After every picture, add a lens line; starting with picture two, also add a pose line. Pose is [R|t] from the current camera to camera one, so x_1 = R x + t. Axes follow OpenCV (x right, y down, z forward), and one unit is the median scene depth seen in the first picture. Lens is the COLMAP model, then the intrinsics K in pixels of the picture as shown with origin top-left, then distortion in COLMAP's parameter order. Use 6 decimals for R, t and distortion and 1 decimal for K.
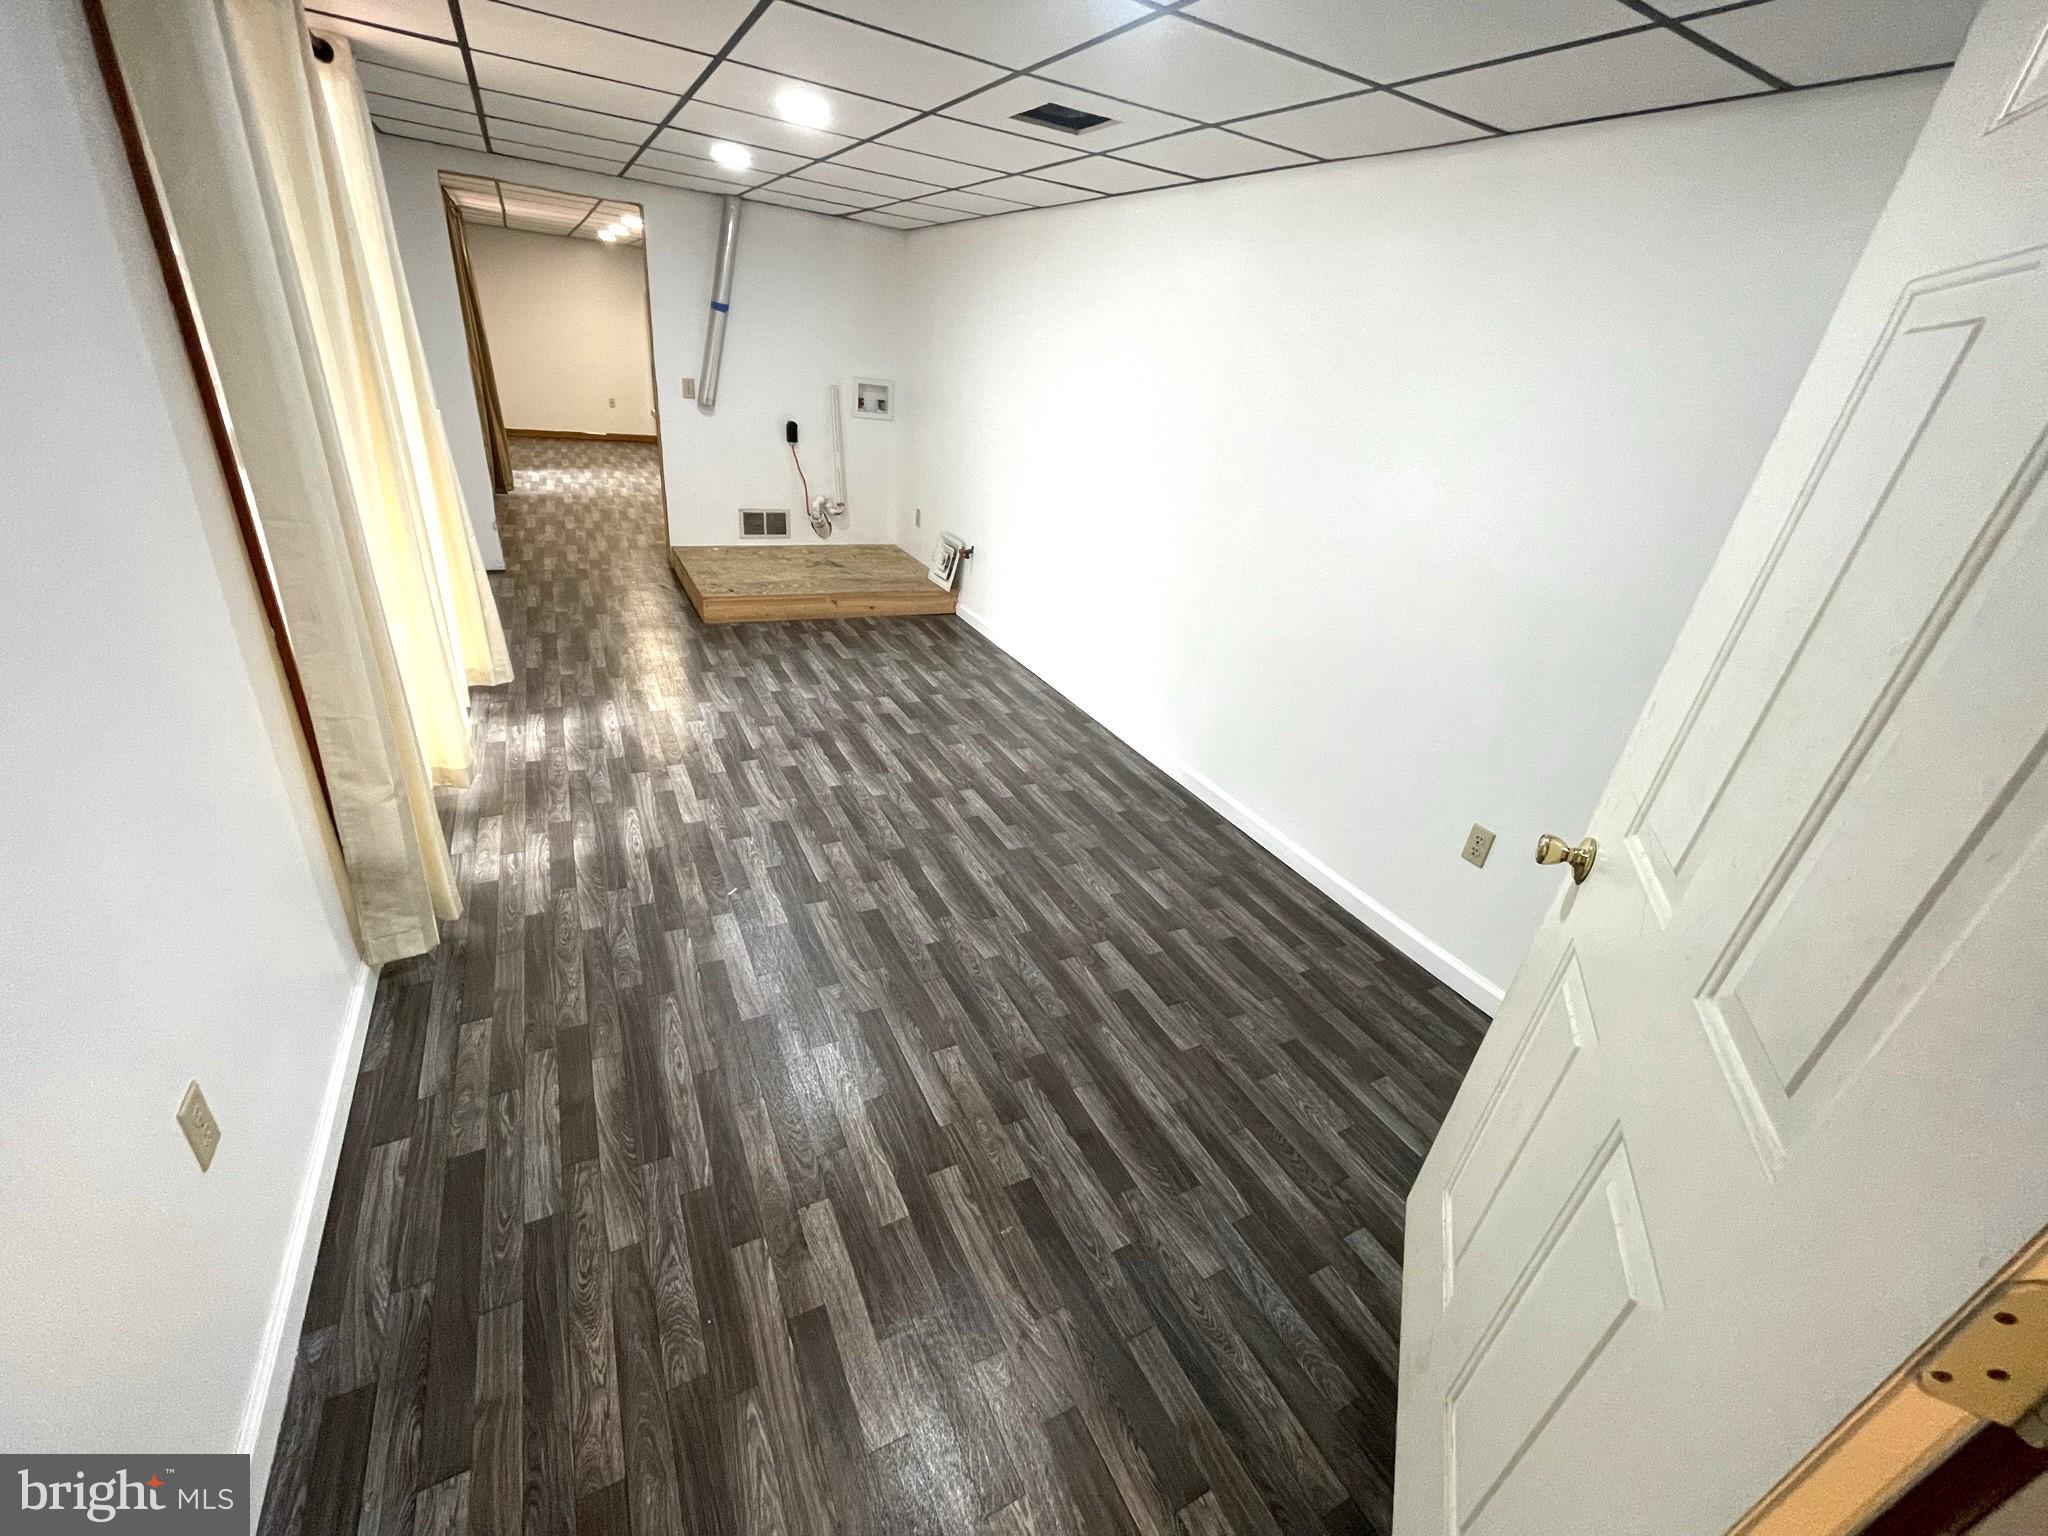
lens RADIAL K [[822.4, 0, 1029.1], [0, 822.4, 758.0], [0, 0, 1]] dist [-0.001973, -0.000151]
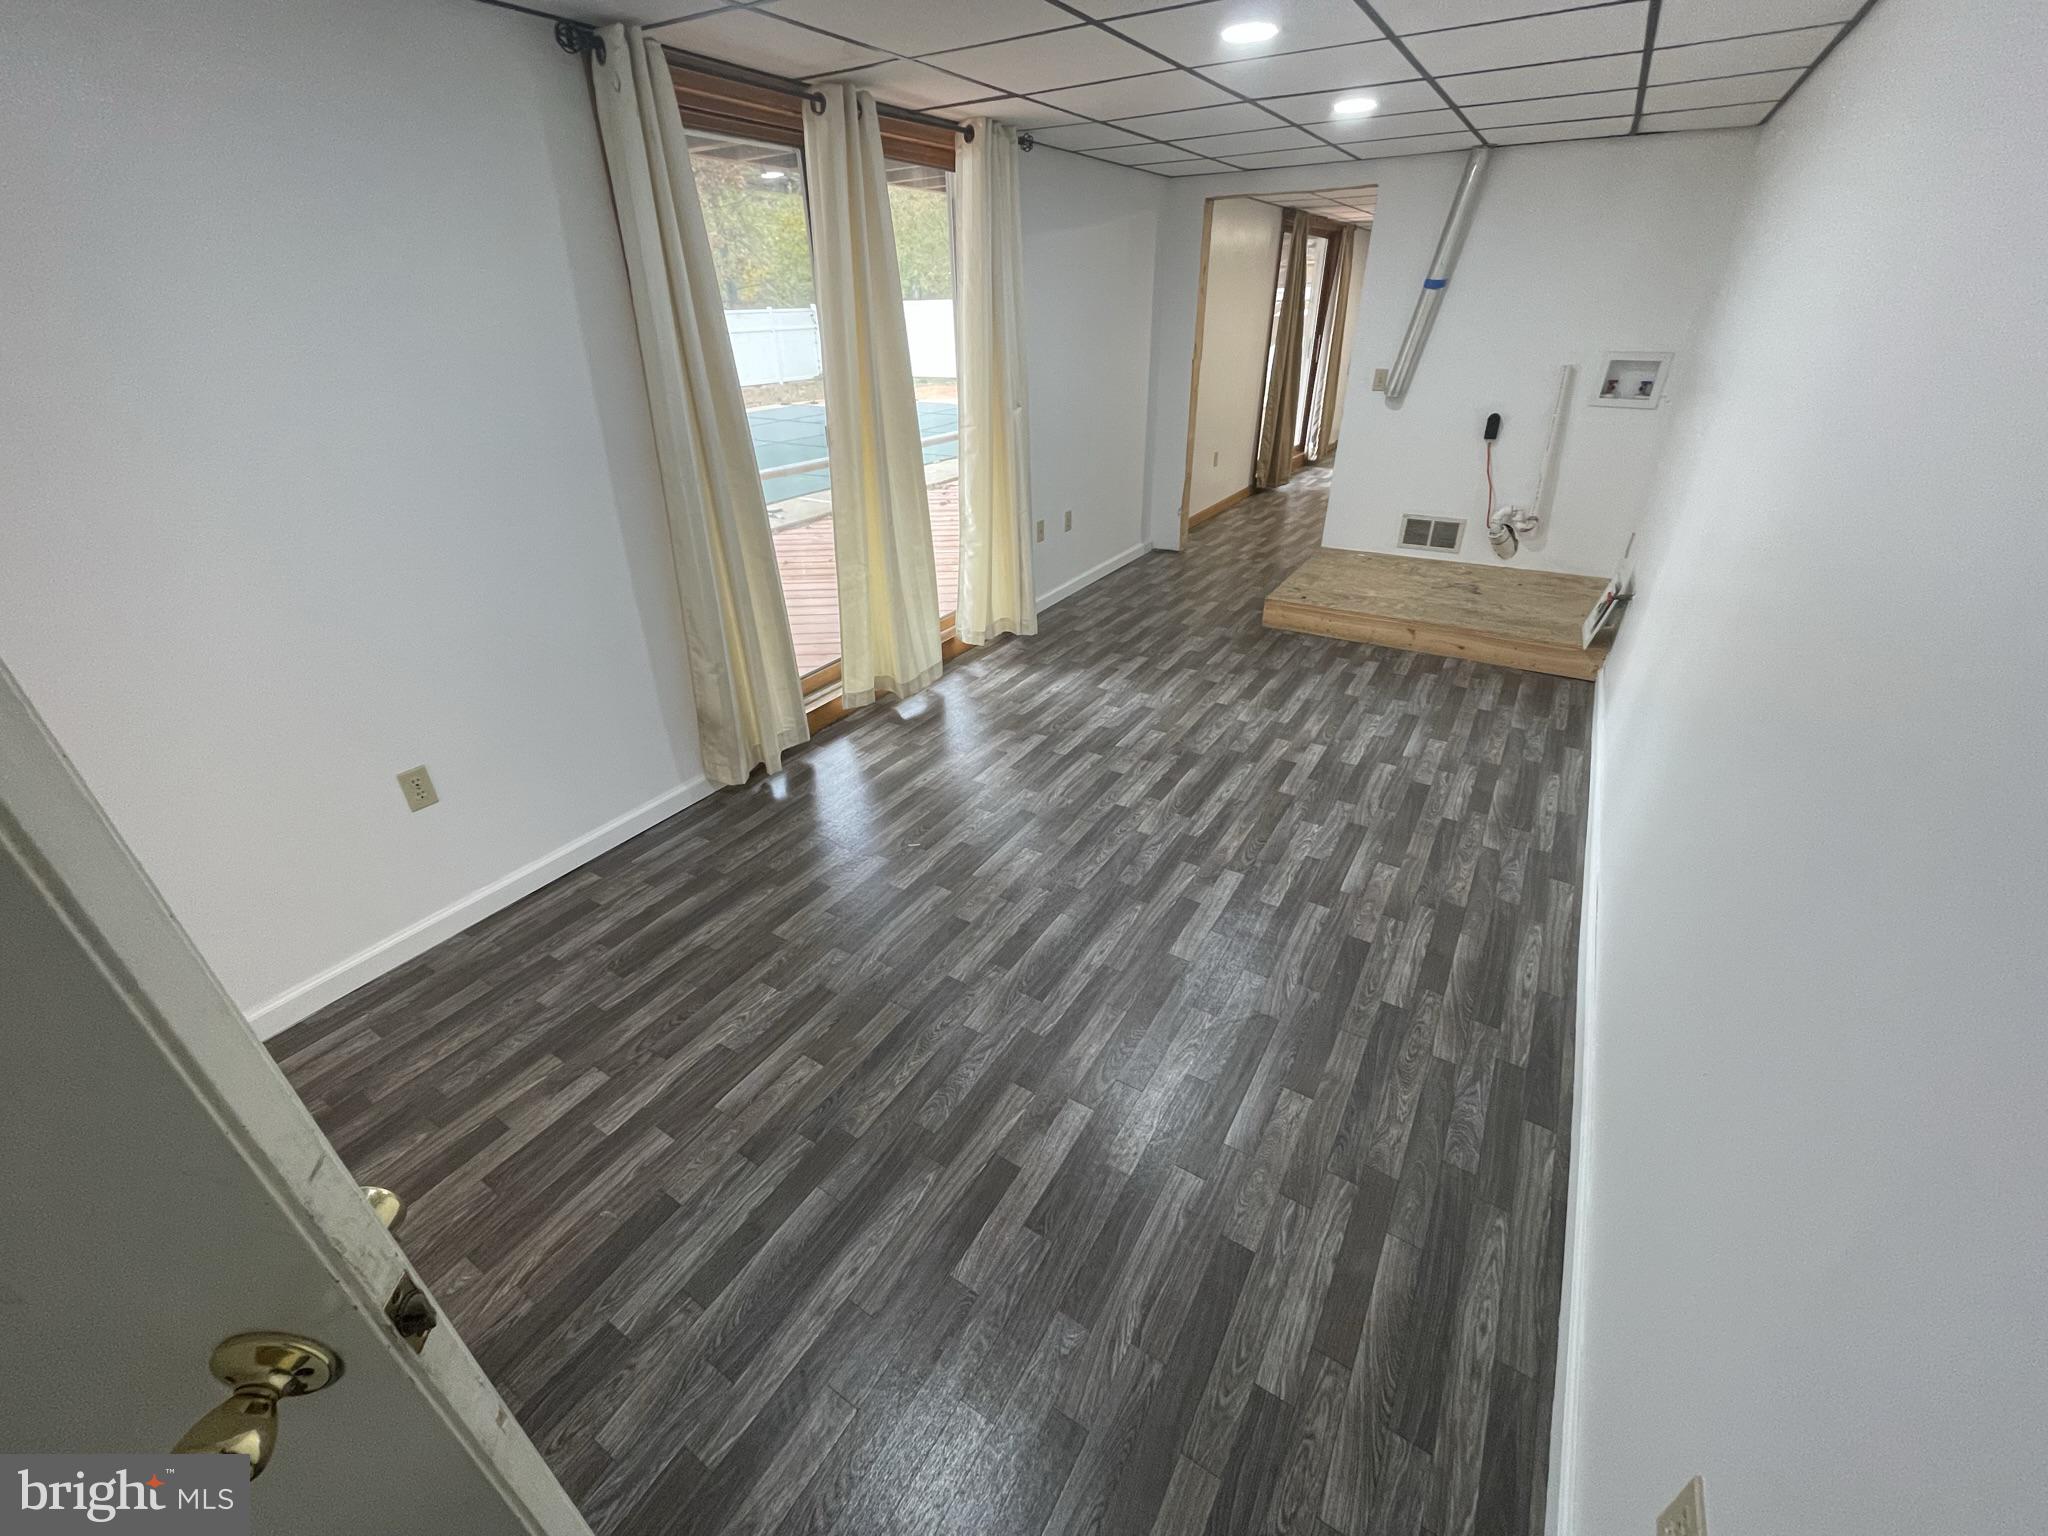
lens RADIAL K [[822.4, 0, 1024.4], [0, 822.4, 760.7], [0, 0, 1]] dist [-0.001973, -0.000151]
pose [[0.501911, 0.312437, -0.806516, 0.304568], [-0.314505, 0.934571, 0.166322, -0.092394], [0.805712, 0.170175, 0.567335, 0.267242]]
